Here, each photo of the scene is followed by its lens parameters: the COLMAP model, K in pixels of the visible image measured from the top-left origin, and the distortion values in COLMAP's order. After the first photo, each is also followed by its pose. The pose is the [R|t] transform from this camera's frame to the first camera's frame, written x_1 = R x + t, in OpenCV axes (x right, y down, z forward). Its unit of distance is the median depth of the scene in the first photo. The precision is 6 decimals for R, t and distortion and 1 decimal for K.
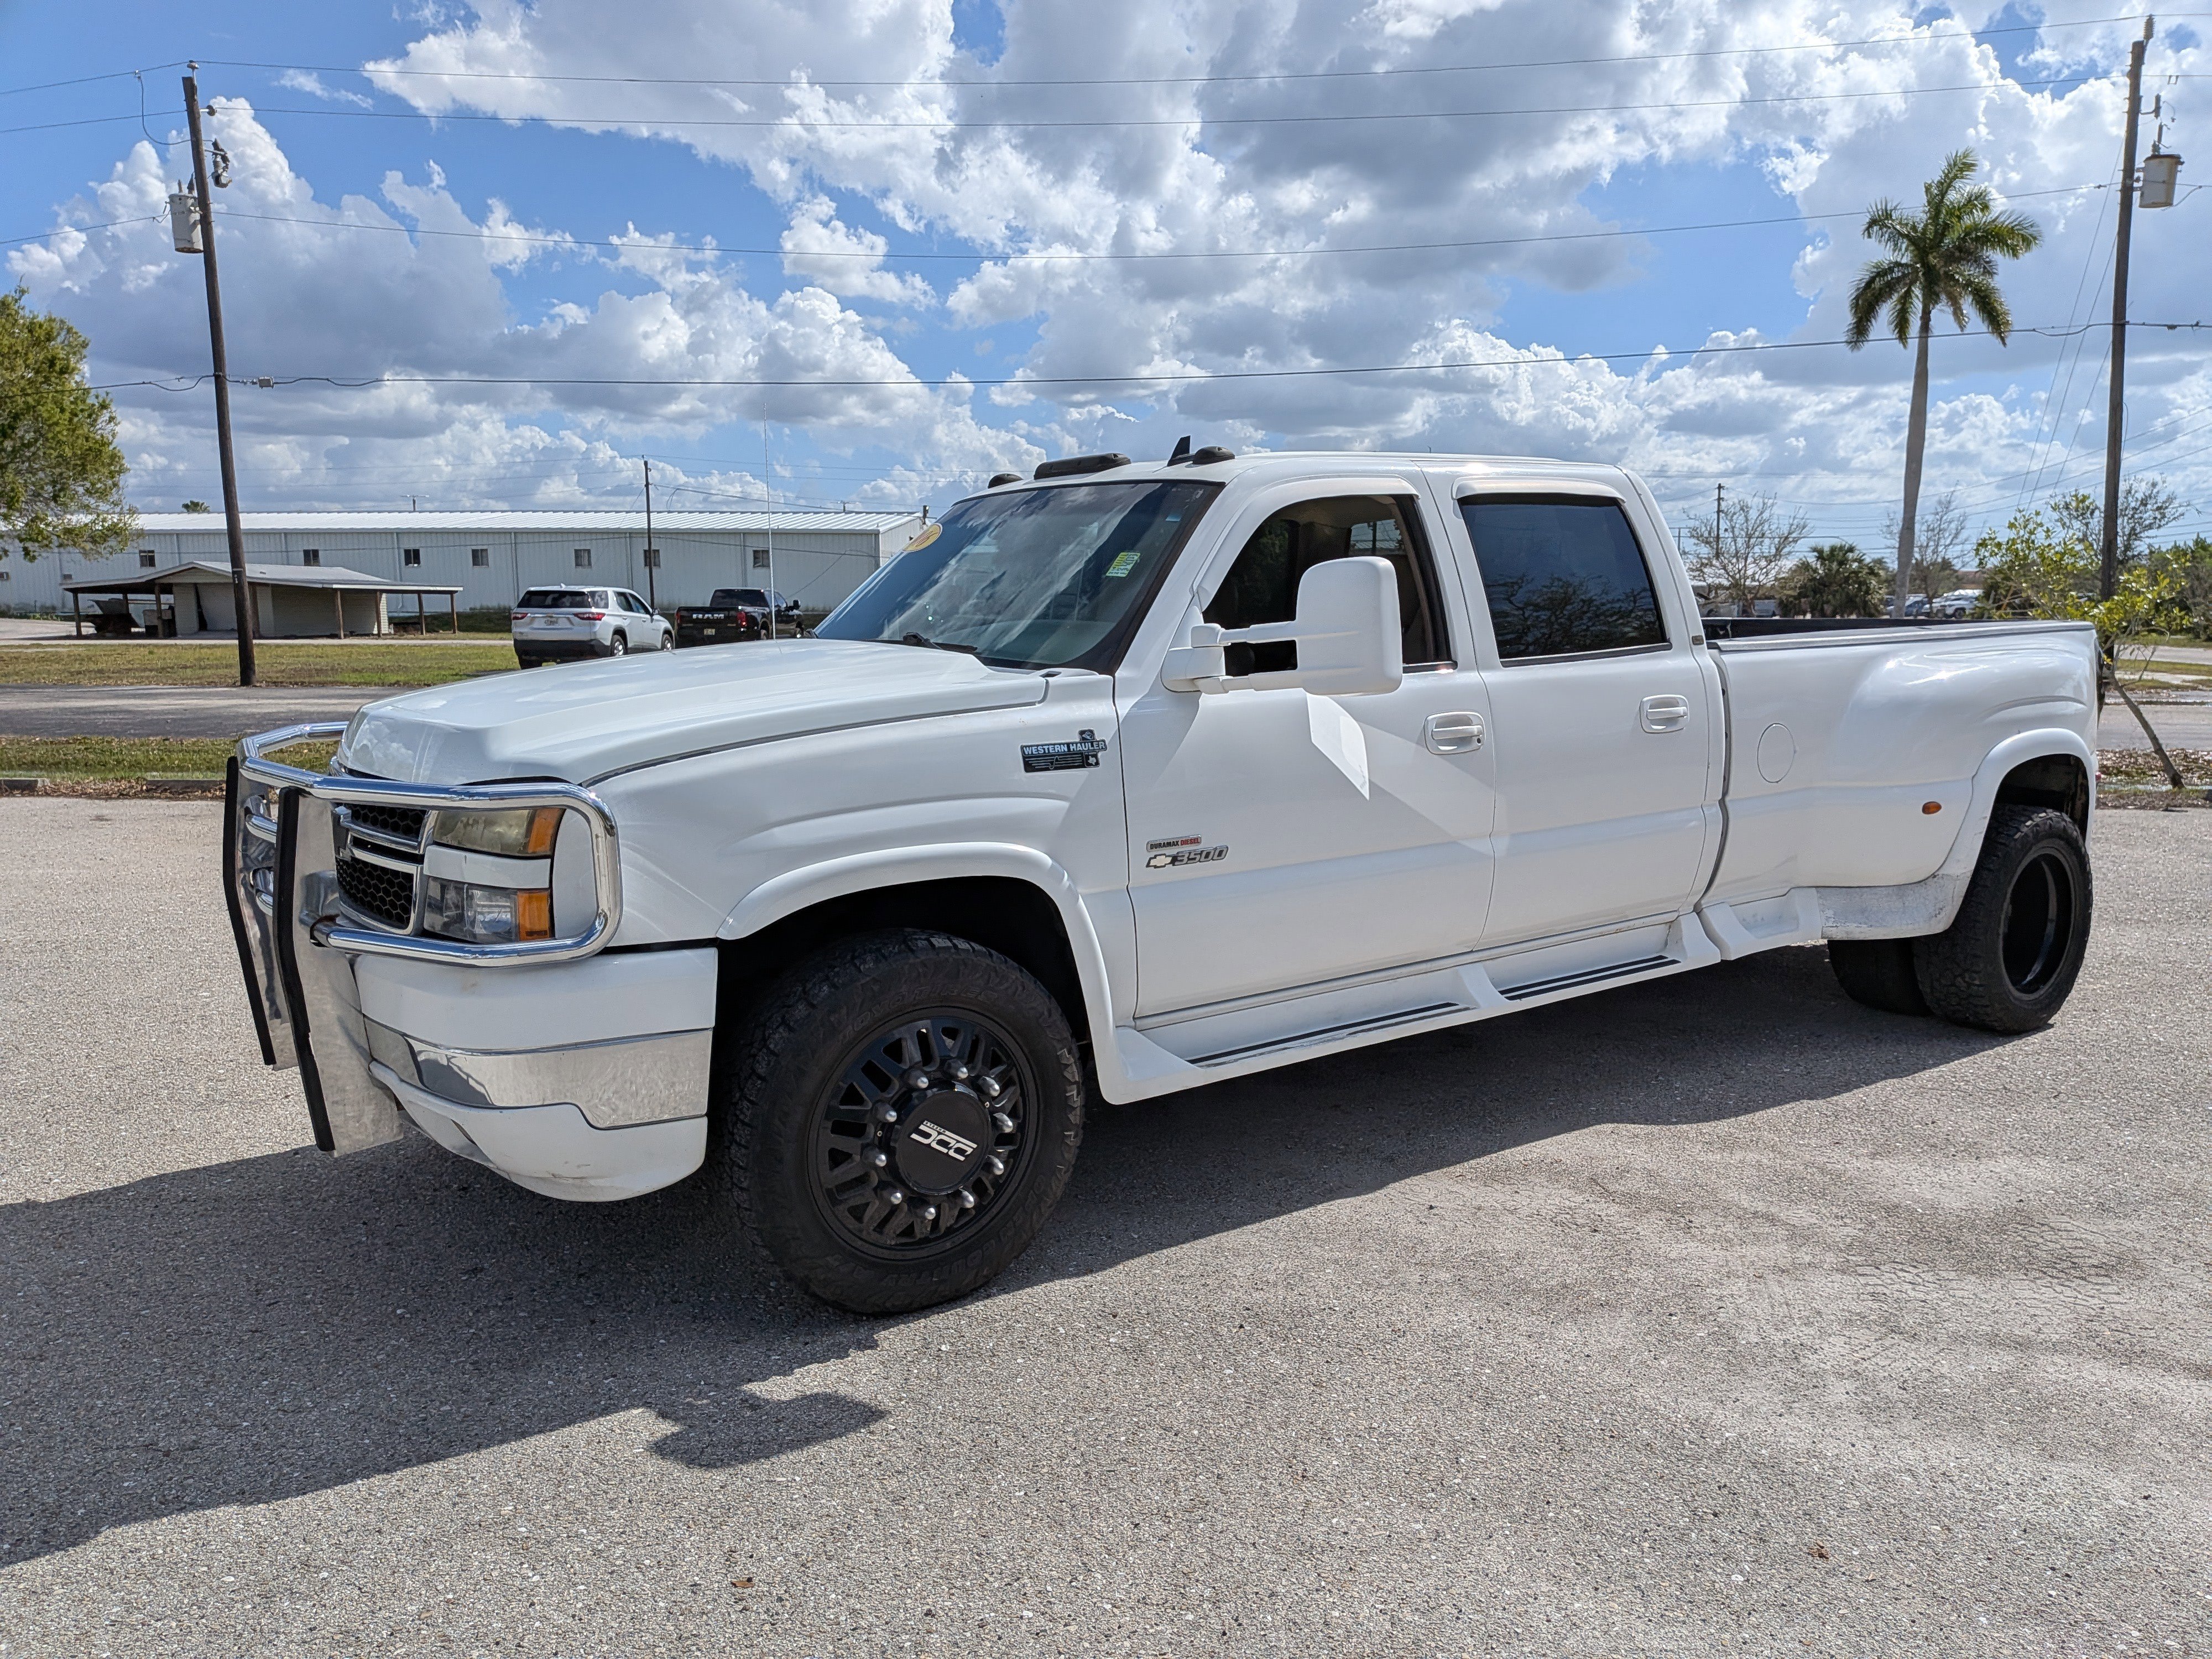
lens RADIAL K [[1613.9, 0, 1105.6], [0, 1613.9, 930.2], [0, 0, 1]] dist [0.041450, -0.063608]
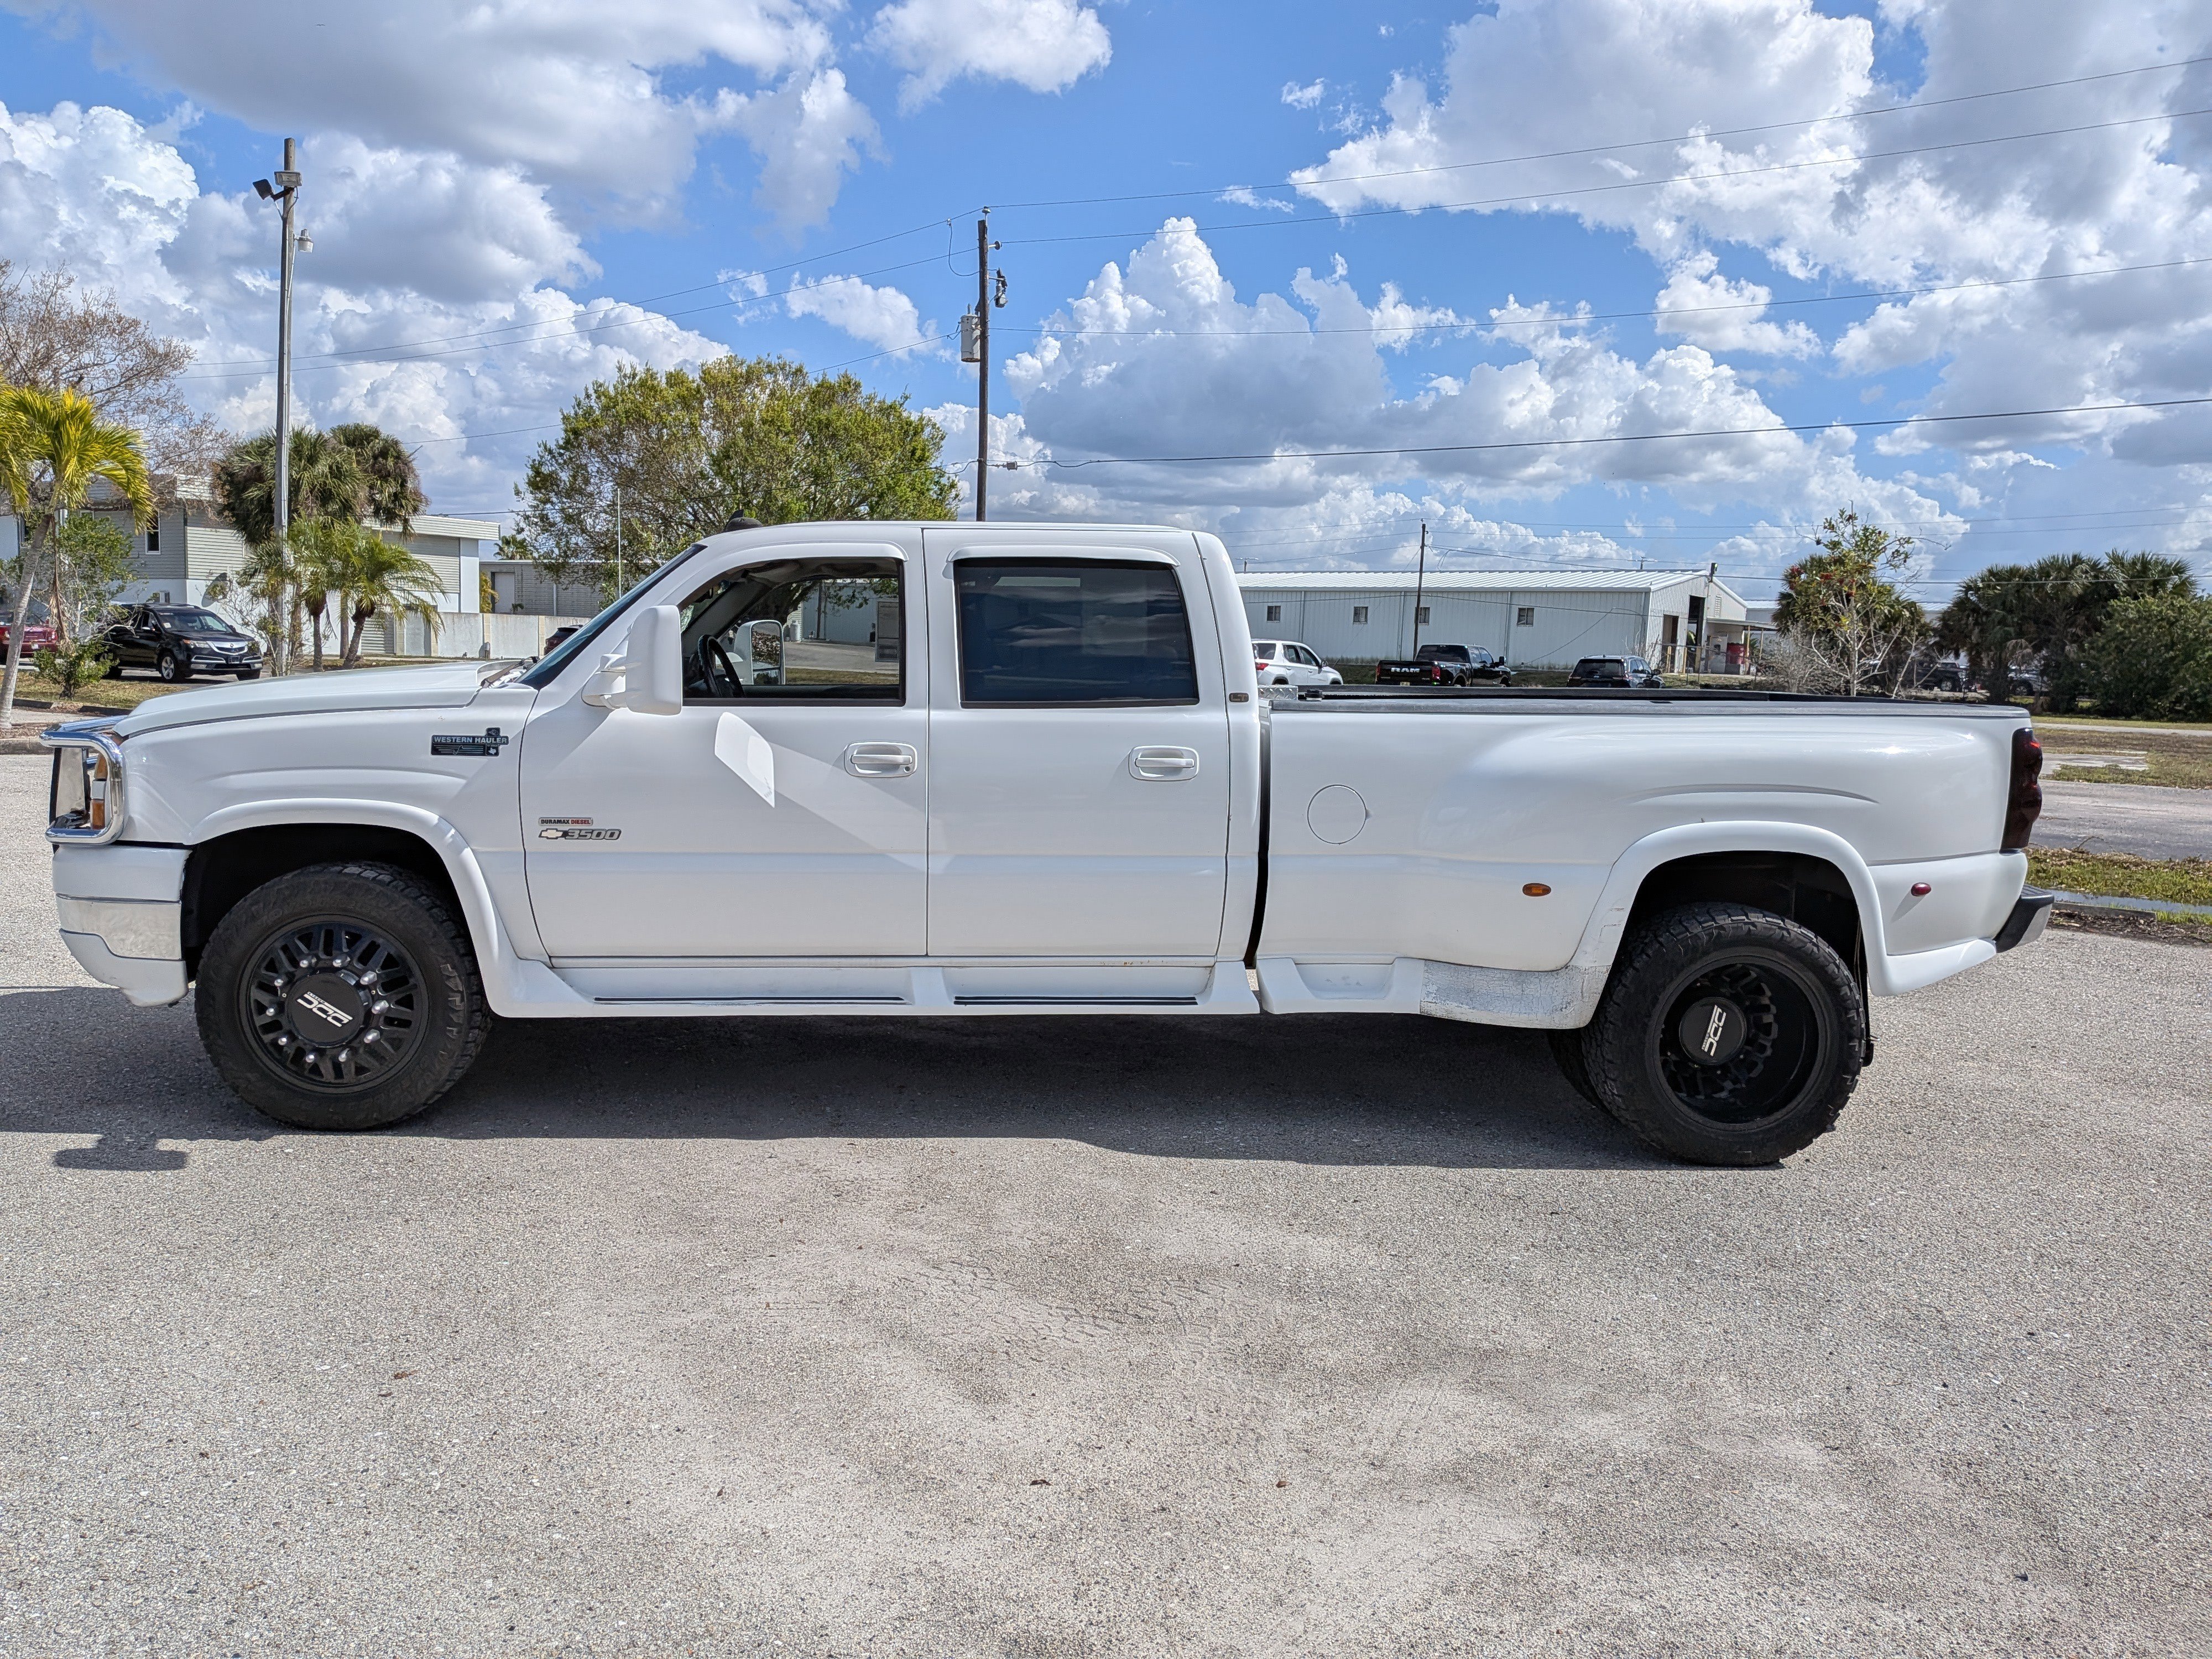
lens RADIAL K [[1613.9, 0, 1124.6], [0, 1613.9, 930.1], [0, 0, 1]] dist [0.041450, -0.063608]
pose [[0.850675, 0.116872, -0.512536, 0.108241], [-0.134609, 0.990896, 0.002536, -0.003118], [0.508166, 0.066835, 0.858662, 0.011851]]
